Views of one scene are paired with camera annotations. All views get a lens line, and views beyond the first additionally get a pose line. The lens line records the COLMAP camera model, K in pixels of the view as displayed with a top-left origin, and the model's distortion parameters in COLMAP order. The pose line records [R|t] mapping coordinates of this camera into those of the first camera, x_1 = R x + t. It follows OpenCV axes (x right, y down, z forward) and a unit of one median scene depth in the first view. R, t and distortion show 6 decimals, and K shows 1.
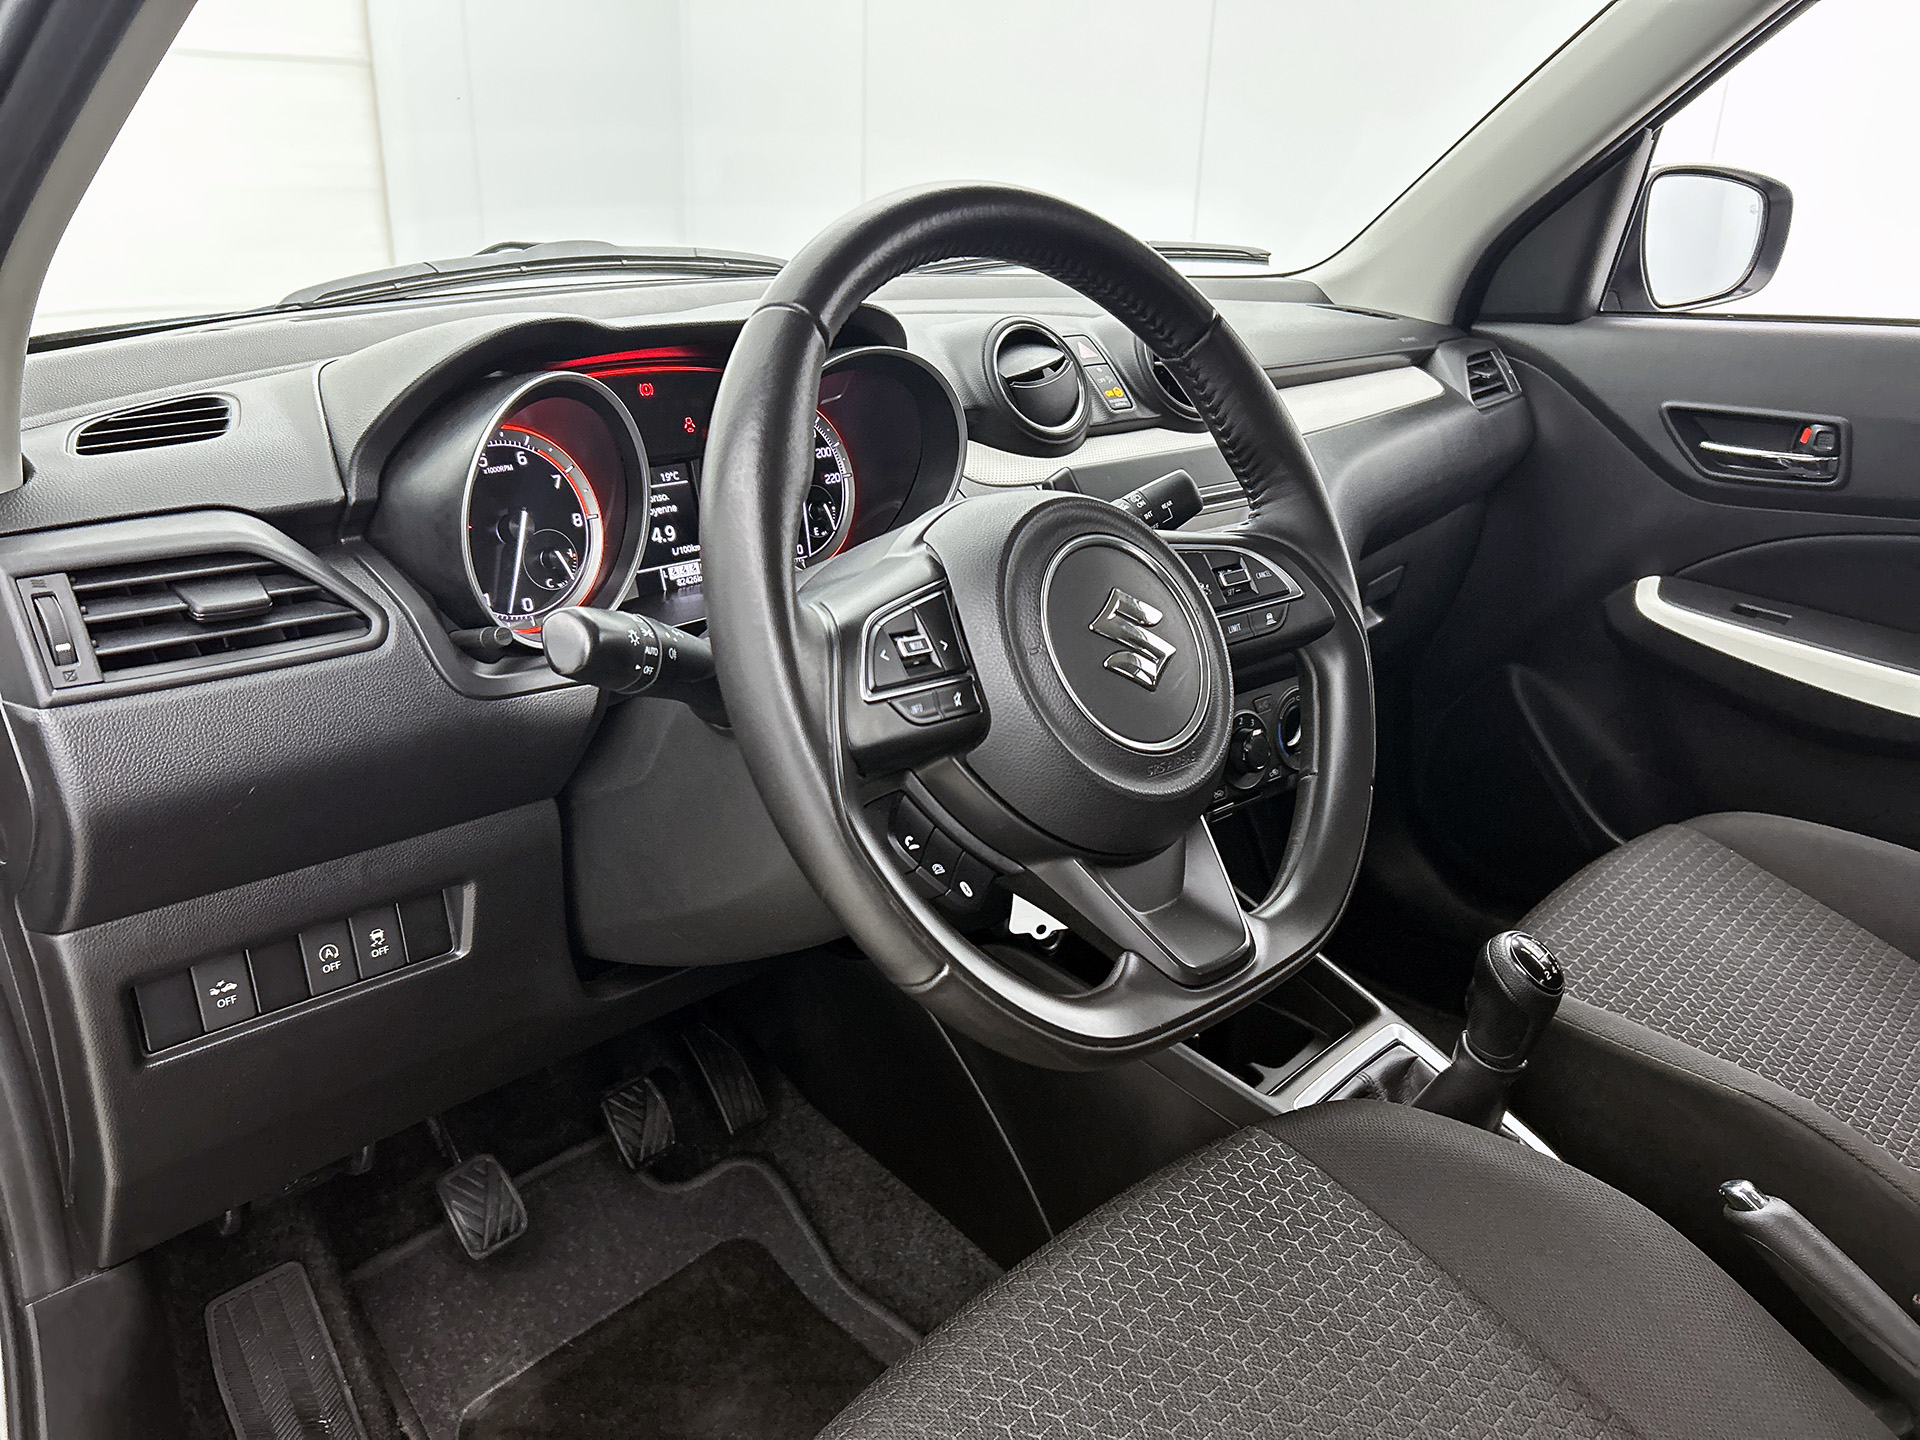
lens RADIAL K [[1456.2, 0, 971.0], [0, 1456.2, 726.4], [0, 0, 1]] dist [0.007101, 0.003945]
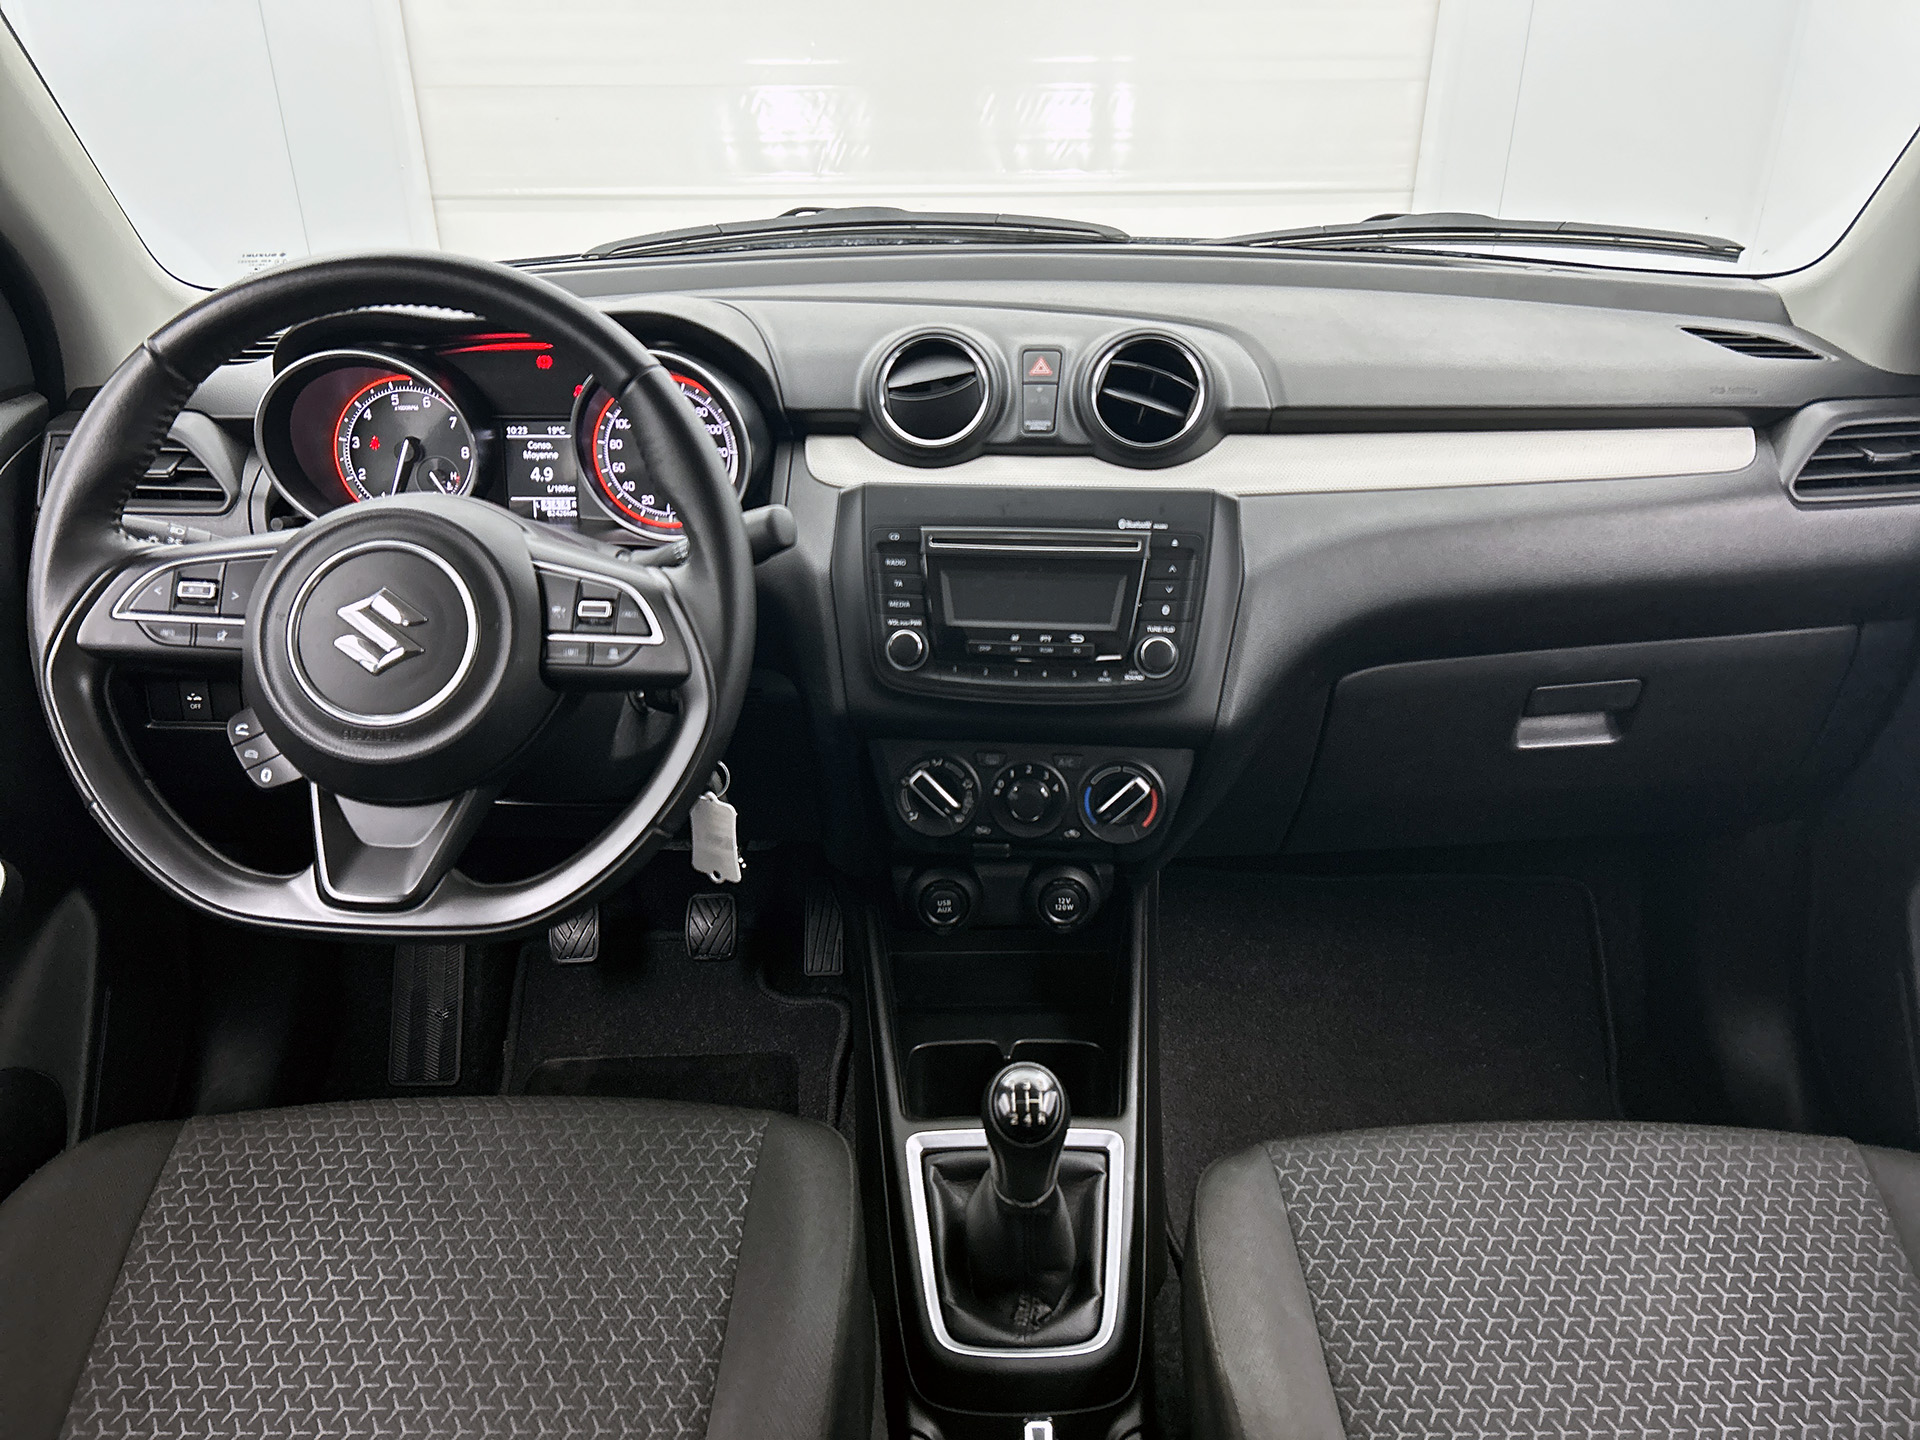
lens RADIAL K [[1456.2, 0, 971.0], [0, 1456.2, 726.4], [0, 0, 1]] dist [0.007101, 0.003945]
pose [[0.690296, 0.298428, -0.659115, 1.036029], [-0.237407, 0.953962, 0.183289, -0.261709], [0.683469, 0.029955, 0.729365, 0.343200]]
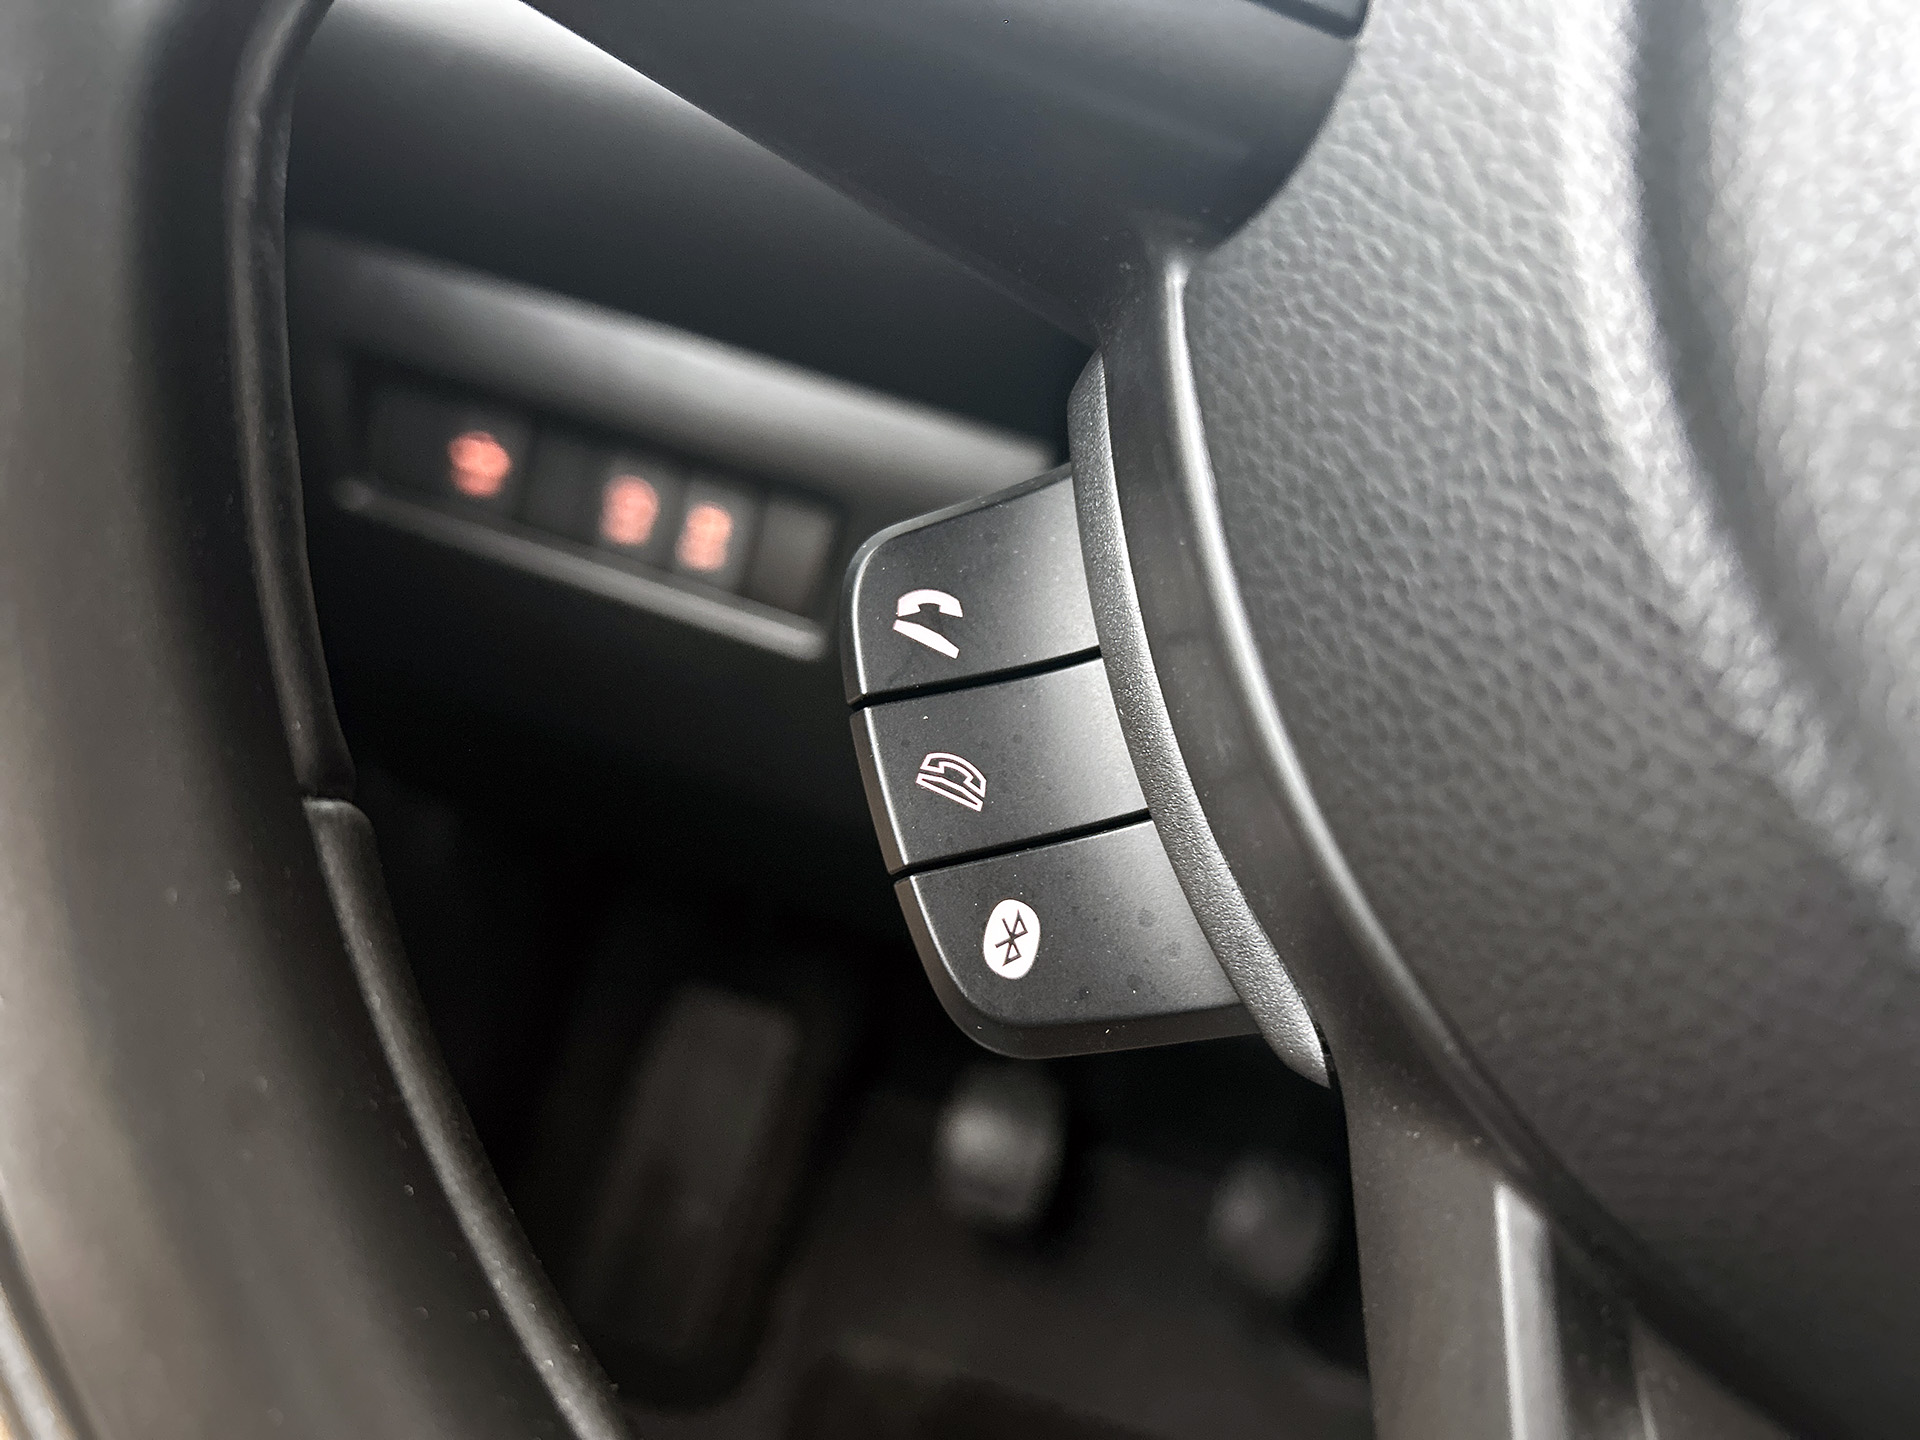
lens RADIAL K [[1533.5, 0, 963.3], [0, 1533.5, 713.3], [0, 0, 1]] dist [-0.007921, -0.005991]
pose [[0.504916, 0.465761, -0.726723, 0.111263], [-0.488200, 0.848419, 0.204563, 0.031456], [0.711843, 0.251499, 0.655765, 0.639778]]
